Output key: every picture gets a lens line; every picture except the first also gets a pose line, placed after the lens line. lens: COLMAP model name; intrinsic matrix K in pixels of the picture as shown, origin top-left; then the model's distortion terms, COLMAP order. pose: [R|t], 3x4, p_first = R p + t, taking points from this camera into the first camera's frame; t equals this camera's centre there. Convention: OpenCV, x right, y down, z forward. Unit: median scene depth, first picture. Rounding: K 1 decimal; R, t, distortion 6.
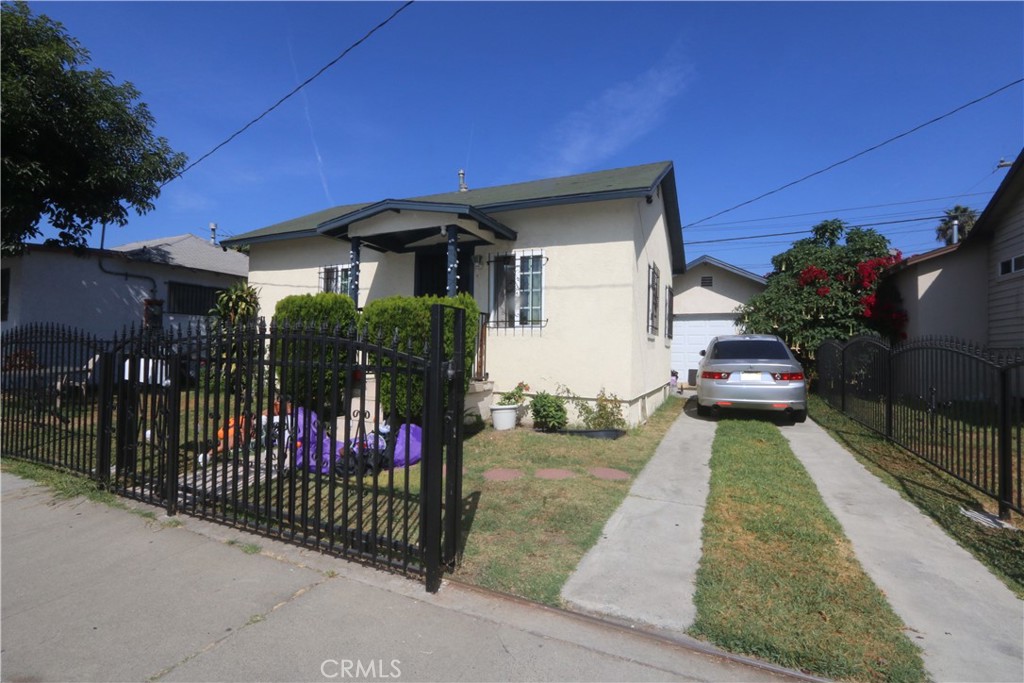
lens RADIAL K [[469.9, 0, 509.8], [0, 469.9, 340.5], [0, 0, 1]] dist [-0.012017, -0.001088]
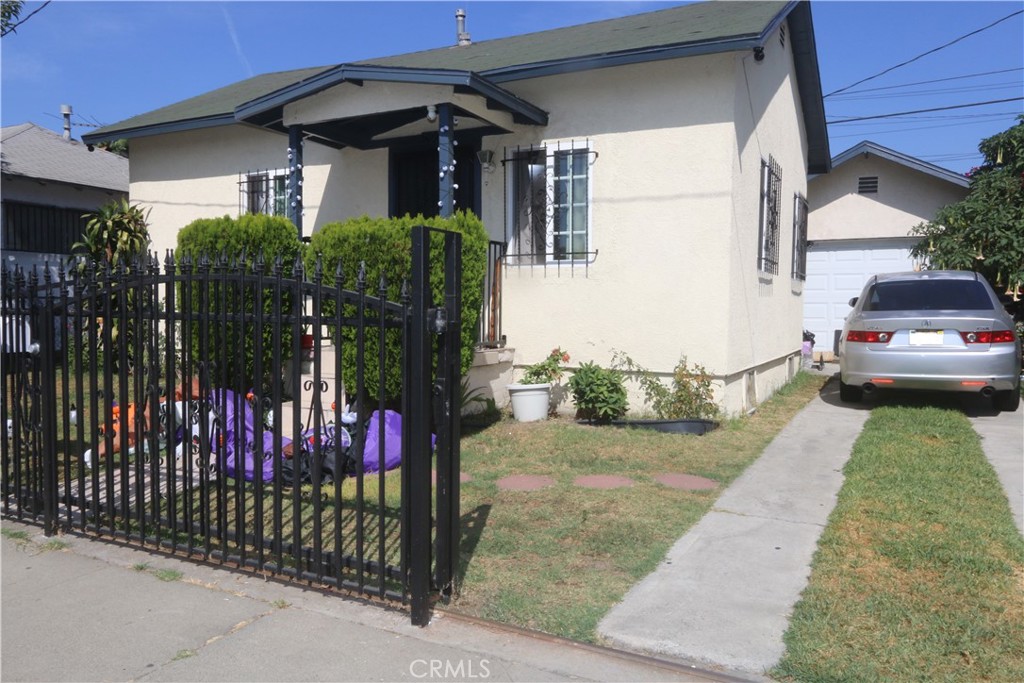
lens RADIAL K [[770.8, 0, 512.7], [0, 770.8, 341.8], [0, 0, 1]] dist [-0.001201, 0.019347]
pose [[0.998886, -0.010051, -0.046101, 0.014148], [0.013125, 0.997676, 0.066859, 0.007733], [0.045322, -0.067390, 0.996697, -0.059012]]
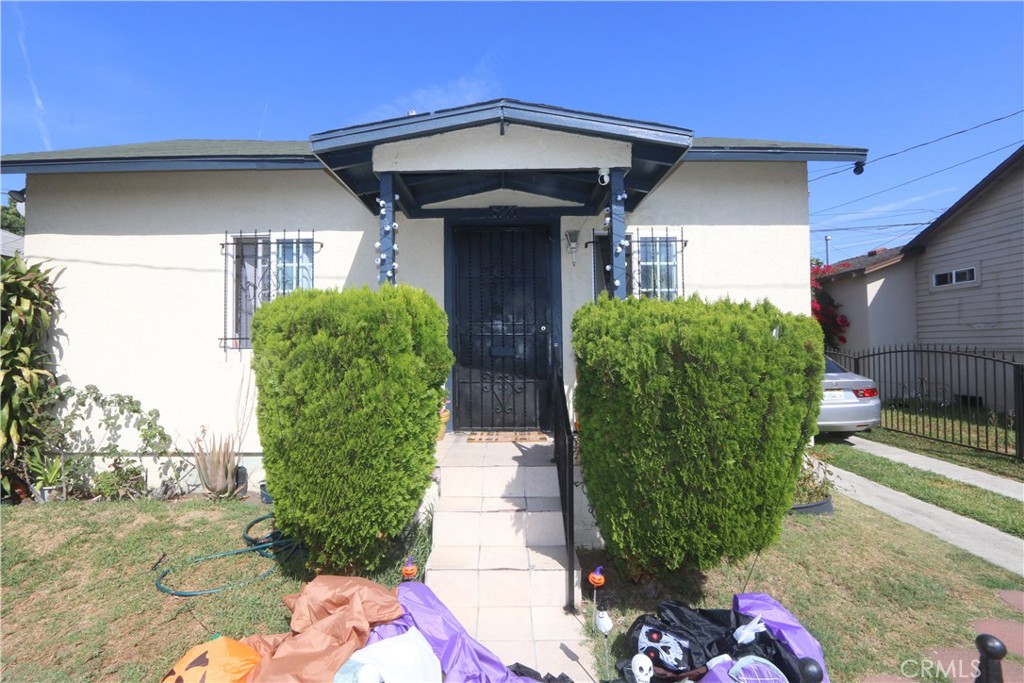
lens RADIAL K [[469.9, 0, 512.7], [0, 469.9, 339.4], [0, 0, 1]] dist [-0.012017, -0.001088]
pose [[0.909913, -0.018849, 0.414371, -0.464389], [0.017595, 0.999822, 0.006844, -0.051126], [-0.414426, 0.001063, 0.910082, 0.549684]]
